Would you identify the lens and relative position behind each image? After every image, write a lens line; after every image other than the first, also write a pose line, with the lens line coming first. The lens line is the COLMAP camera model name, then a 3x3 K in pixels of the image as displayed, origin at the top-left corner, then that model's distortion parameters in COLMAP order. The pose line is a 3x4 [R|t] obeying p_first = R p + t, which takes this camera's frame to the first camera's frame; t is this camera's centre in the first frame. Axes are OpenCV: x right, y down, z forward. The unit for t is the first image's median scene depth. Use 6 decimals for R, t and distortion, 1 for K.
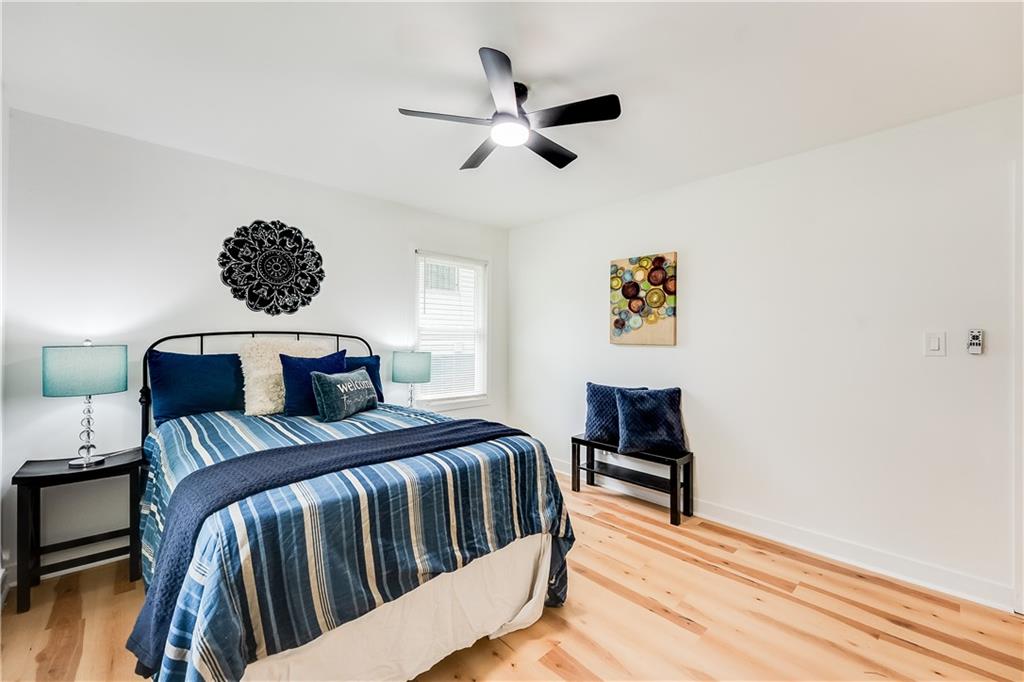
lens RADIAL K [[406.1, 0, 510.8], [0, 406.1, 337.0], [0, 0, 1]] dist [0.001317, -0.000090]
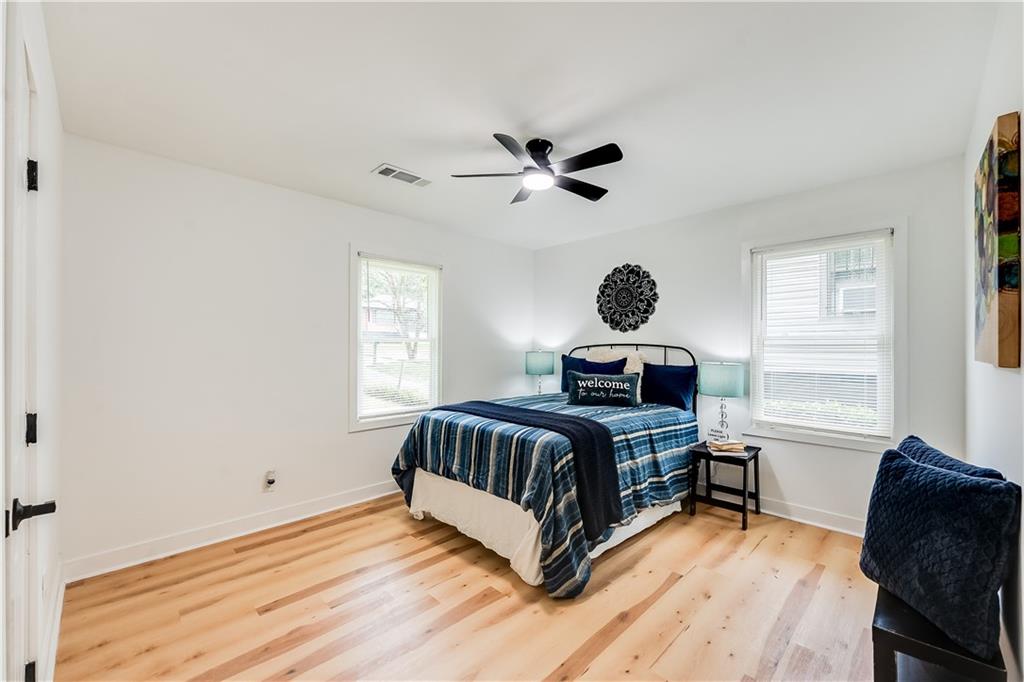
lens RADIAL K [[406.1, 0, 510.8], [0, 406.1, 337.0], [0, 0, 1]] dist [0.001317, -0.000090]
pose [[0.047493, -0.028812, -0.998456, 0.789018], [0.000288, 0.999584, -0.028831, 0.002360], [0.998872, 0.001082, 0.047482, 0.547643]]
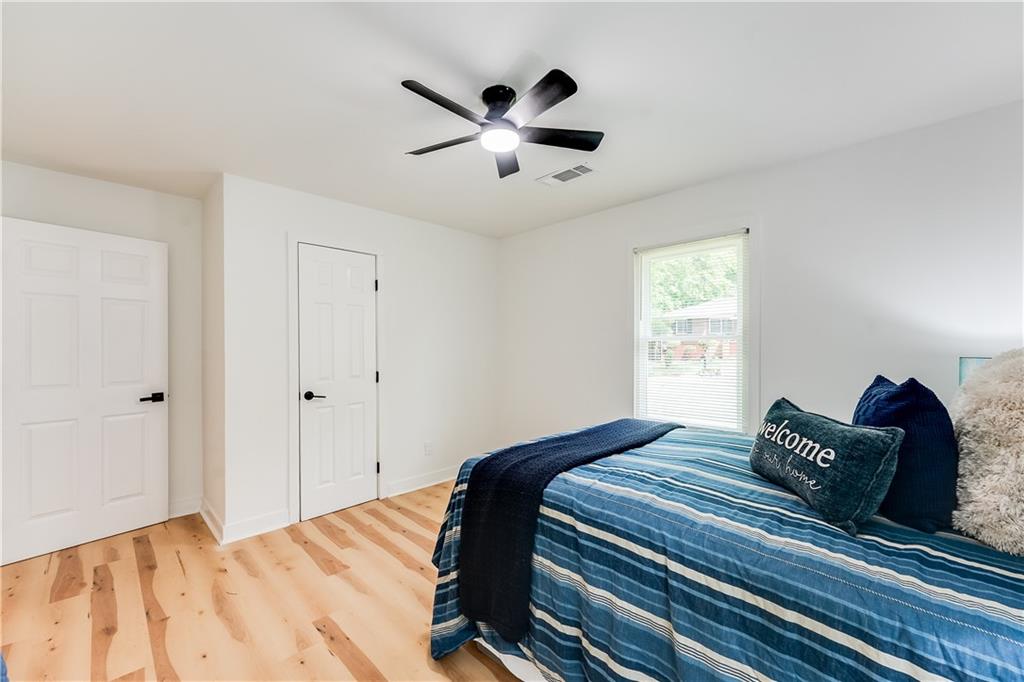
lens RADIAL K [[406.1, 0, 510.8], [0, 406.1, 337.0], [0, 0, 1]] dist [0.001317, -0.000090]
pose [[-0.998499, -0.003468, -0.054665, 0.015757], [-0.001632, 0.999434, -0.033597, 0.005959], [0.054750, -0.033458, -0.997939, 1.278805]]
